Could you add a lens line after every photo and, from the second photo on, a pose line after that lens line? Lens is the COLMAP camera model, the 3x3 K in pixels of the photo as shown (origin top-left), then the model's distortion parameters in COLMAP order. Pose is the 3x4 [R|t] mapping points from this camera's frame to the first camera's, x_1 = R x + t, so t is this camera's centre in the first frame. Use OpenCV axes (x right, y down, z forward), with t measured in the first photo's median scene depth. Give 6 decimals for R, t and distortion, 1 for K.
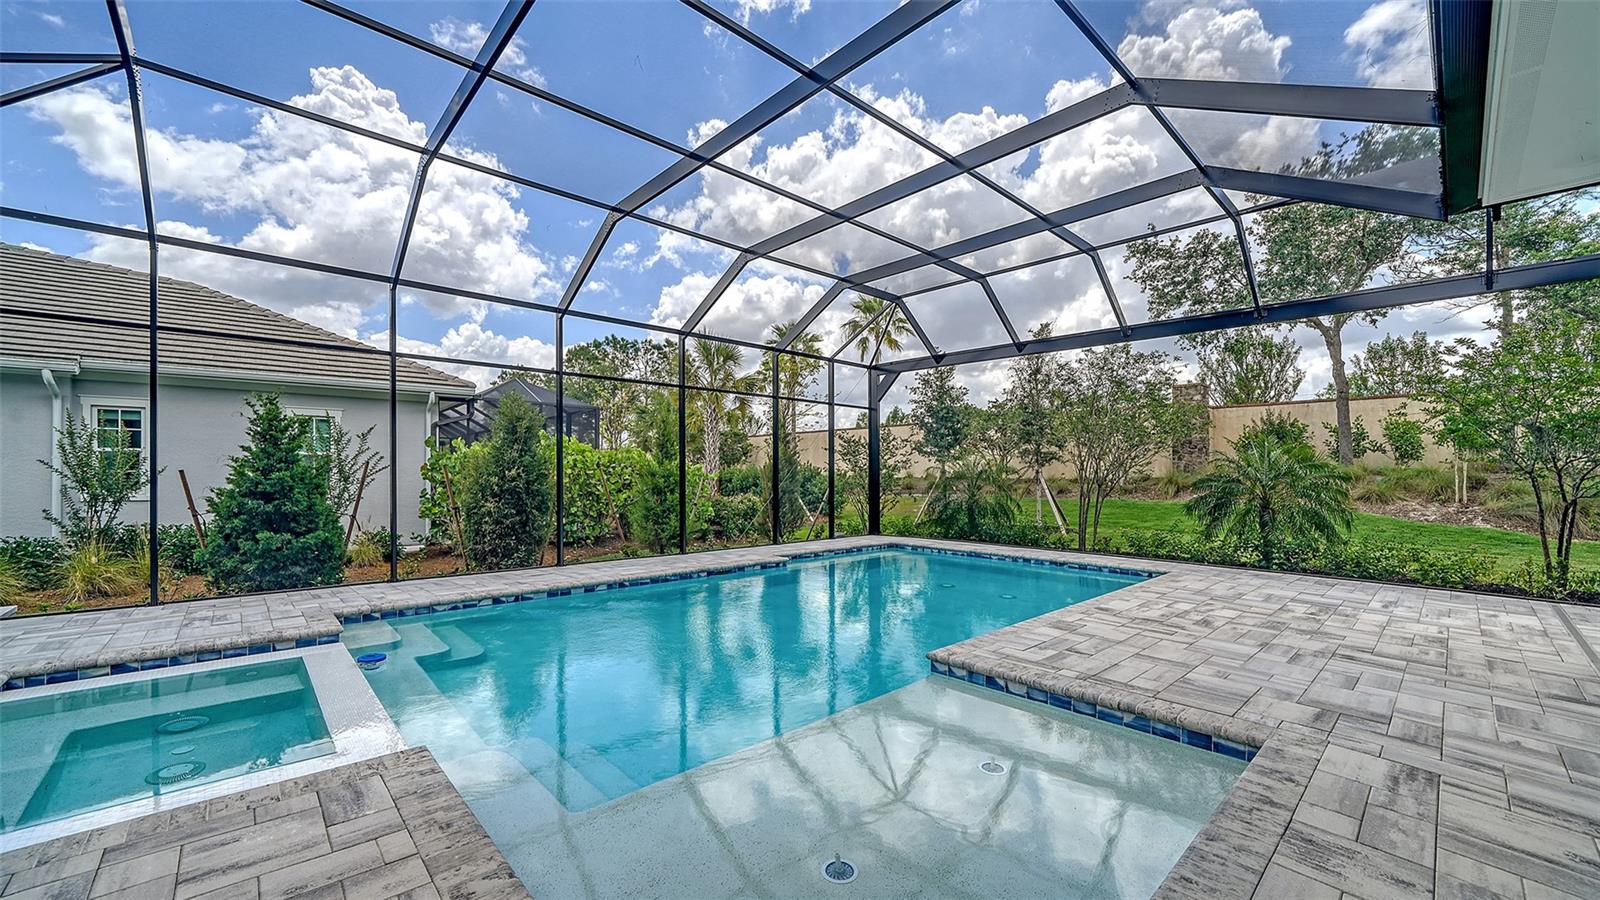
lens RADIAL K [[610.1, 0, 795.0], [0, 610.1, 464.5], [0, 0, 1]] dist [0.007842, 0.000086]
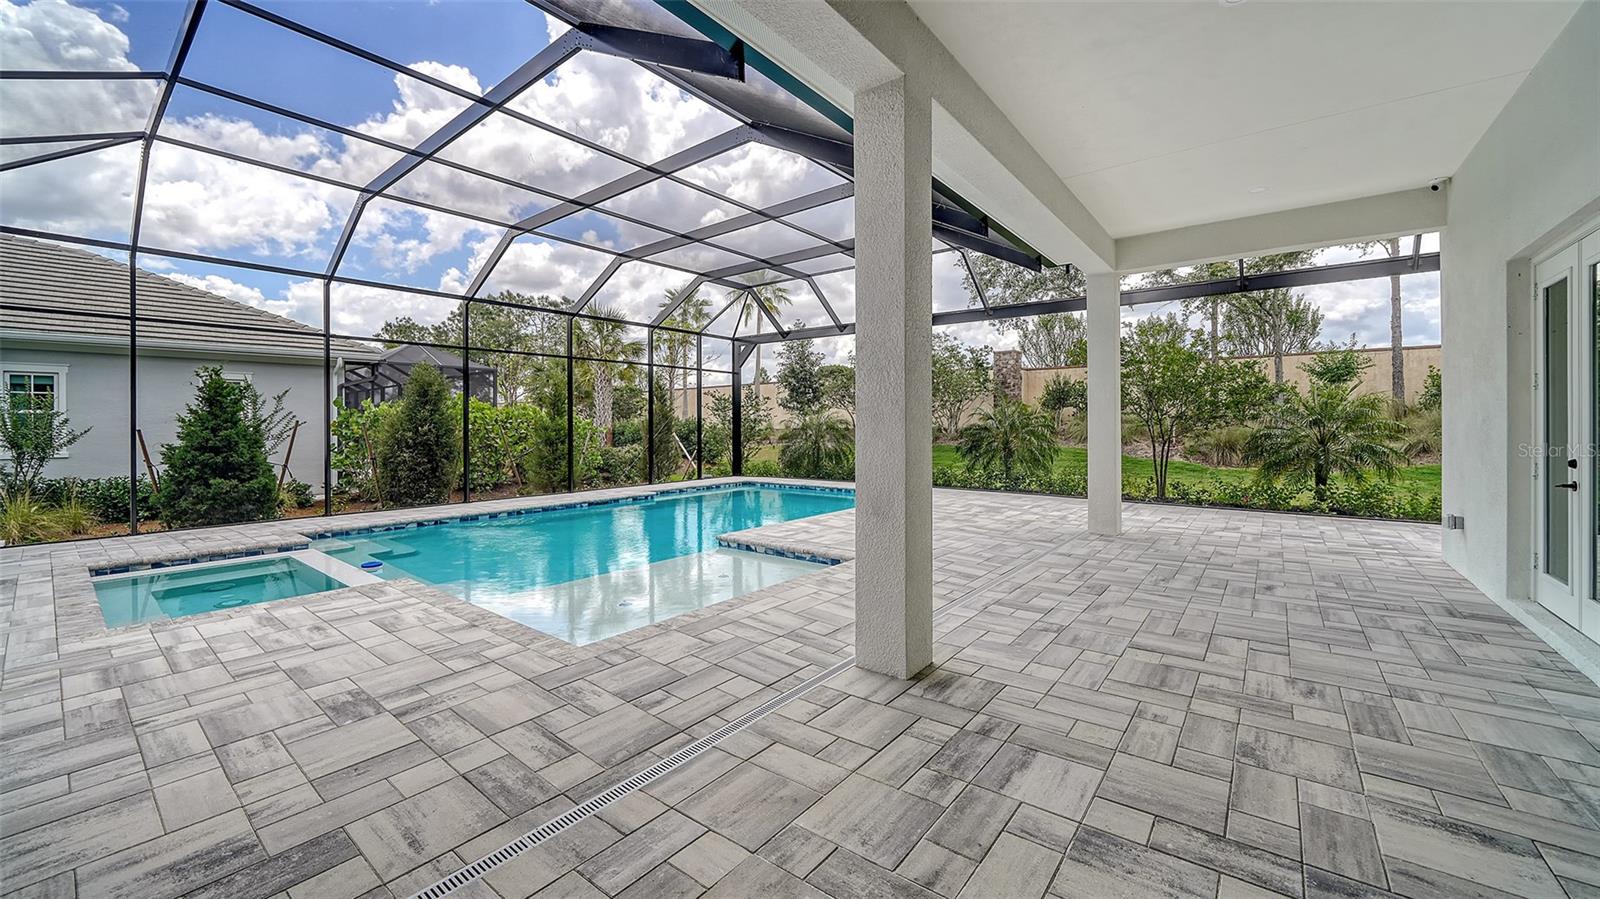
lens RADIAL K [[601.0, 0, 796.9], [0, 601.0, 401.3], [0, 0, 1]] dist [0.001039, 0.000048]
pose [[0.987213, -0.003822, 0.159361, 0.064502], [0.007852, 0.999665, -0.024667, -0.004329], [-0.159213, 0.025602, 0.986912, -0.239739]]
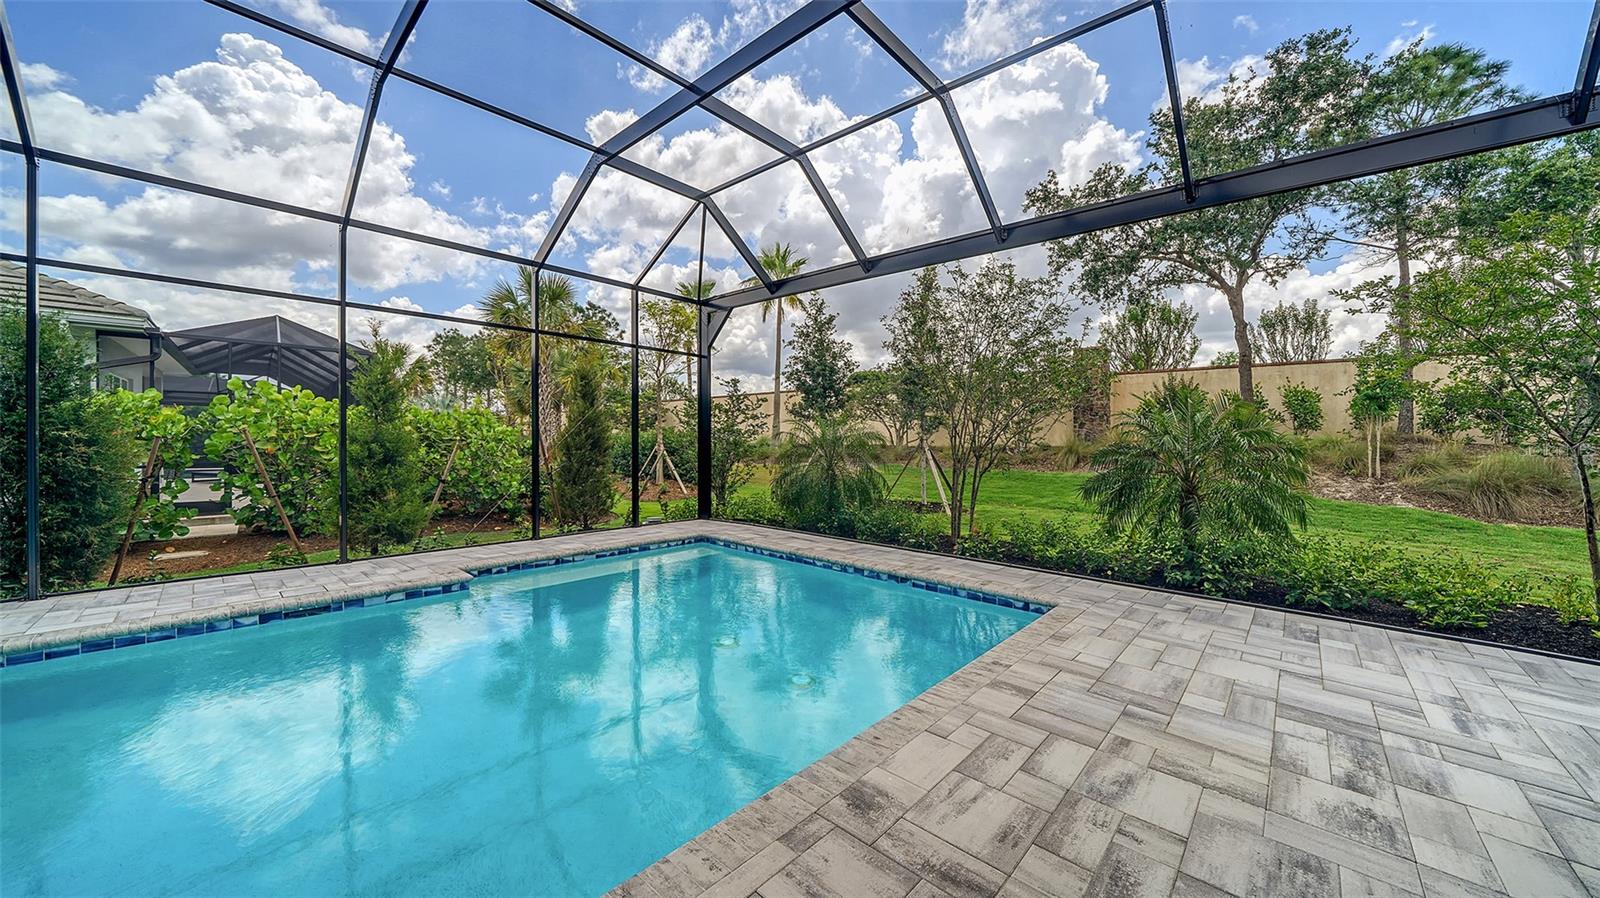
lens RADIAL K [[557.5, 0, 801.0], [0, 557.5, 426.1], [0, 0, 1]] dist [-0.001893, -0.000120]
pose [[0.995745, 0.009912, 0.091621, 0.213377], [-0.009068, 0.999913, -0.009626, 0.003533], [-0.091708, 0.008755, 0.995747, 0.325383]]
